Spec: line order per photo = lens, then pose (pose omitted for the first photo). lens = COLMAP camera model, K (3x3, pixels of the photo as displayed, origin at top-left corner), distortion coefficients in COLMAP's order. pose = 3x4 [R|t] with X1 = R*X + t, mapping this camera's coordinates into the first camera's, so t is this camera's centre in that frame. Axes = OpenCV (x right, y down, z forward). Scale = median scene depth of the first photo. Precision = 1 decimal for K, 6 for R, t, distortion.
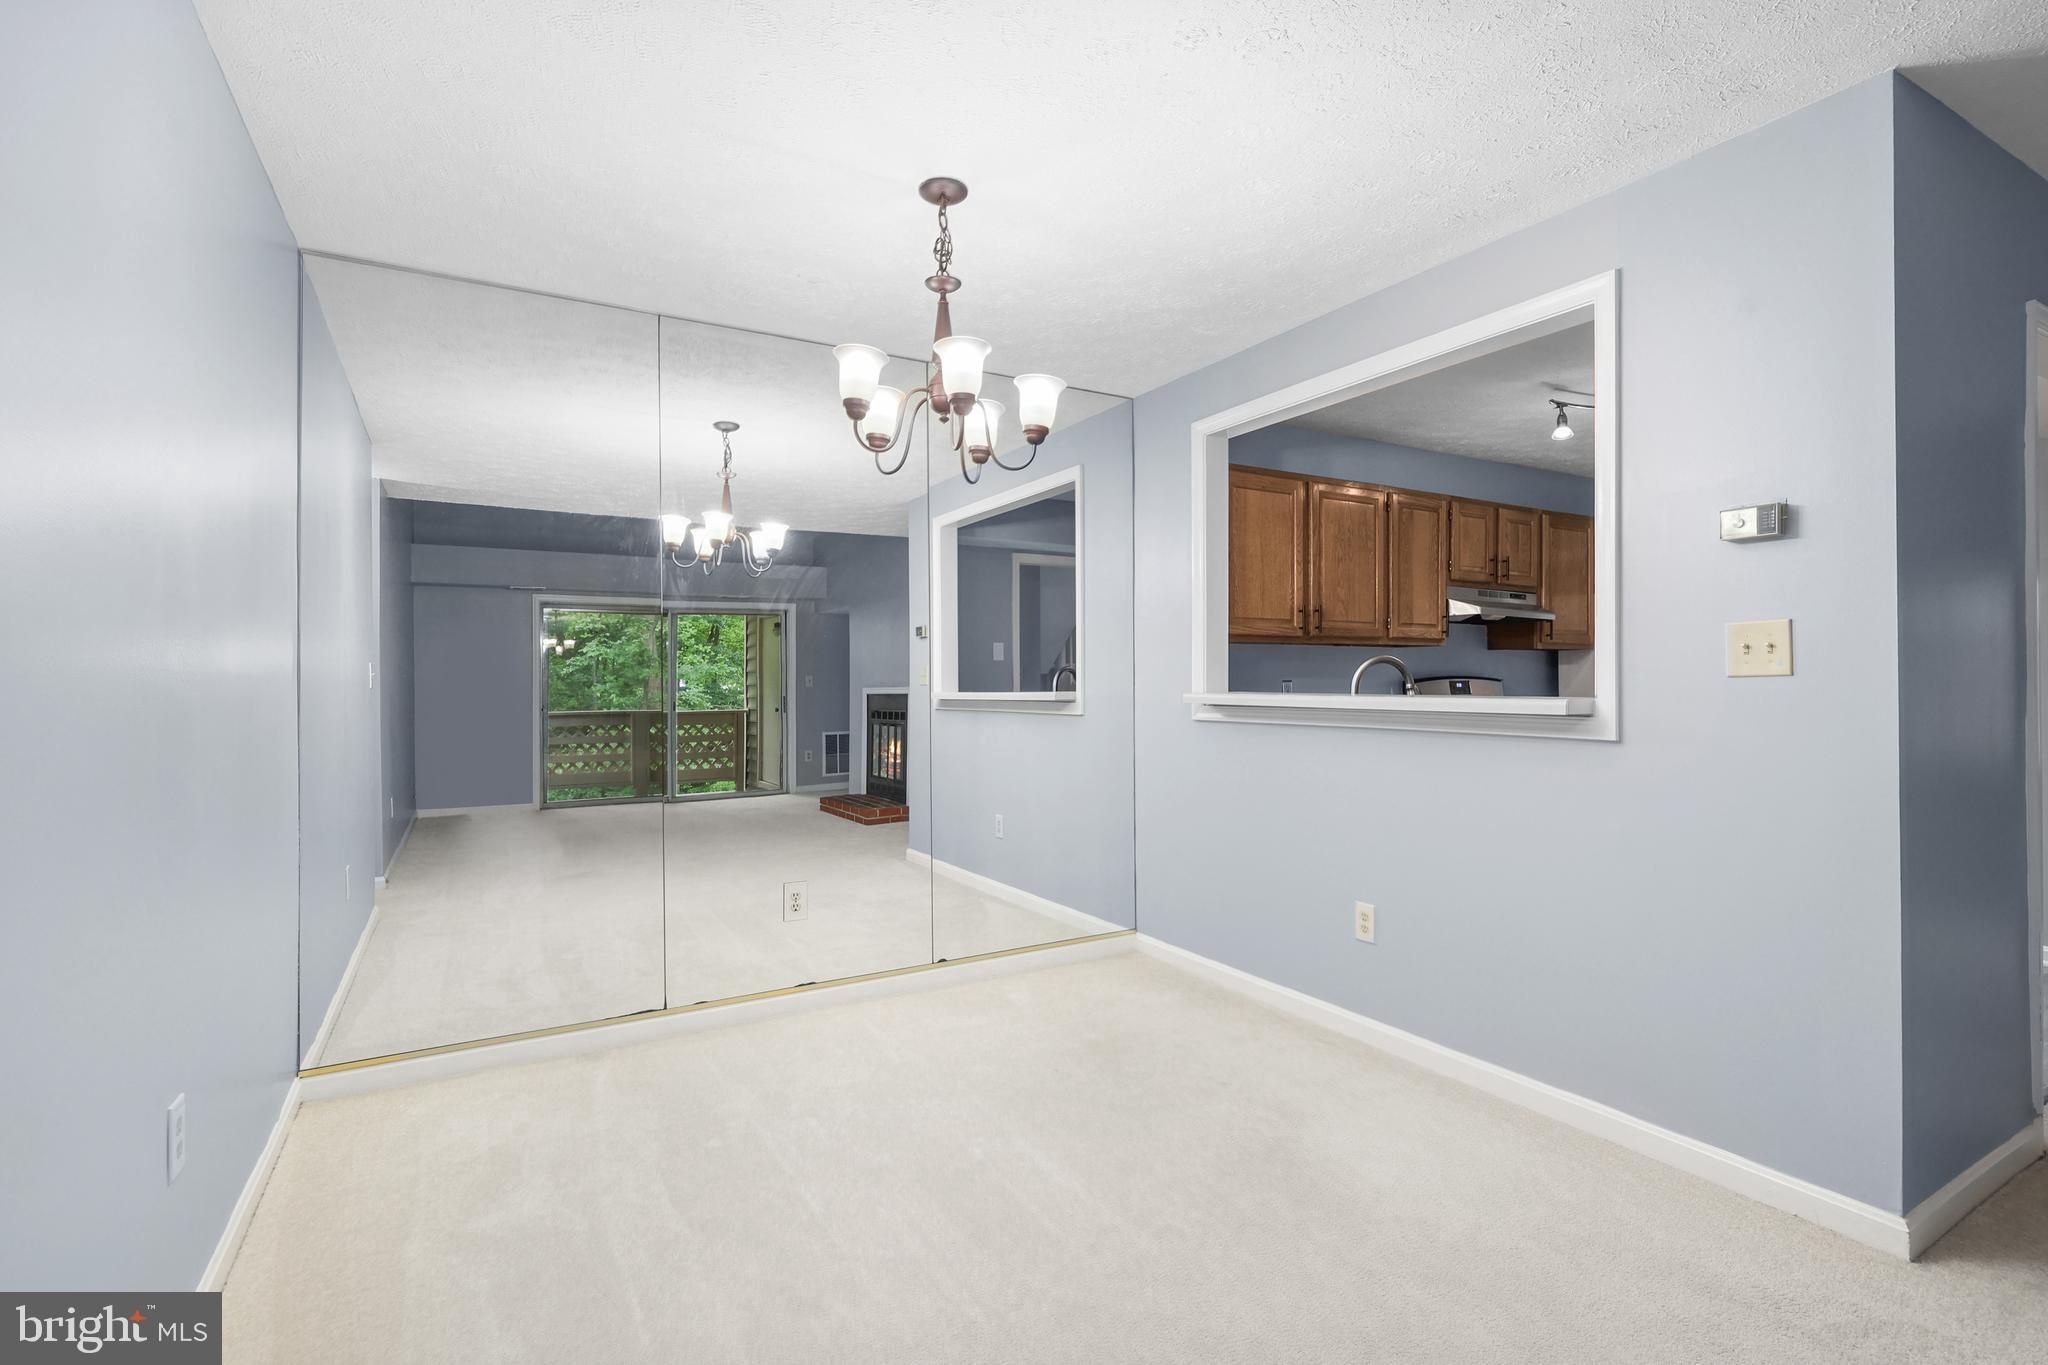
lens RADIAL K [[946.6, 0, 1027.0], [0, 946.6, 679.8], [0, 0, 1]] dist [-0.001623, 0.000133]
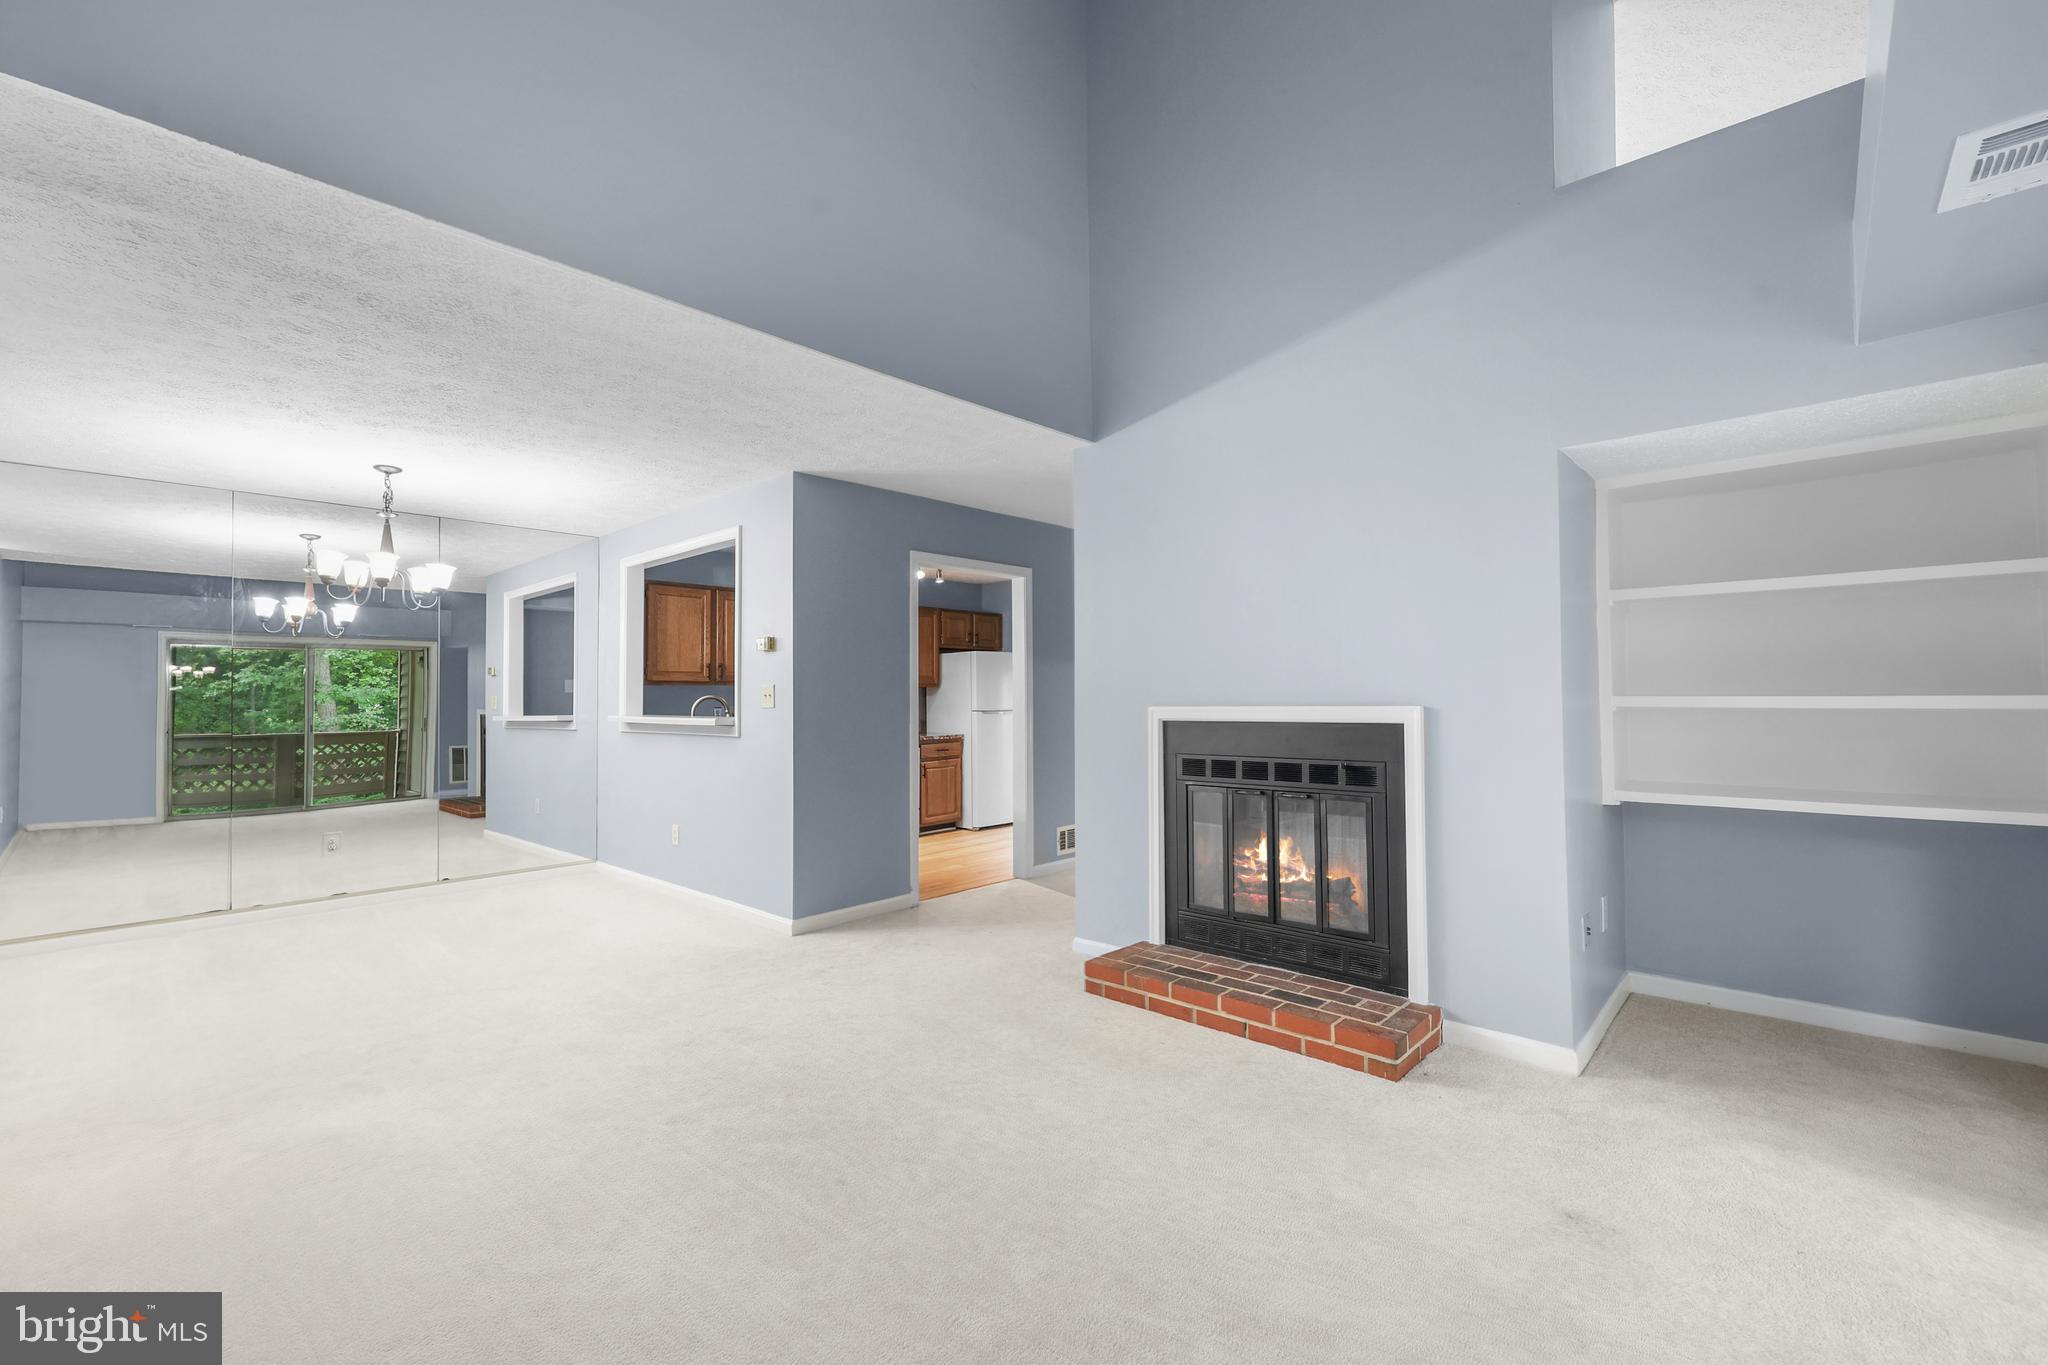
lens RADIAL K [[856.6, 0, 1023.1], [0, 856.6, 686.3], [0, 0, 1]] dist [-0.002629, -0.000669]
pose [[0.955793, -0.001908, 0.294036, 0.187564], [0.005870, 0.999903, -0.012592, -0.007113], [-0.293983, 0.013761, 0.955712, -0.313824]]
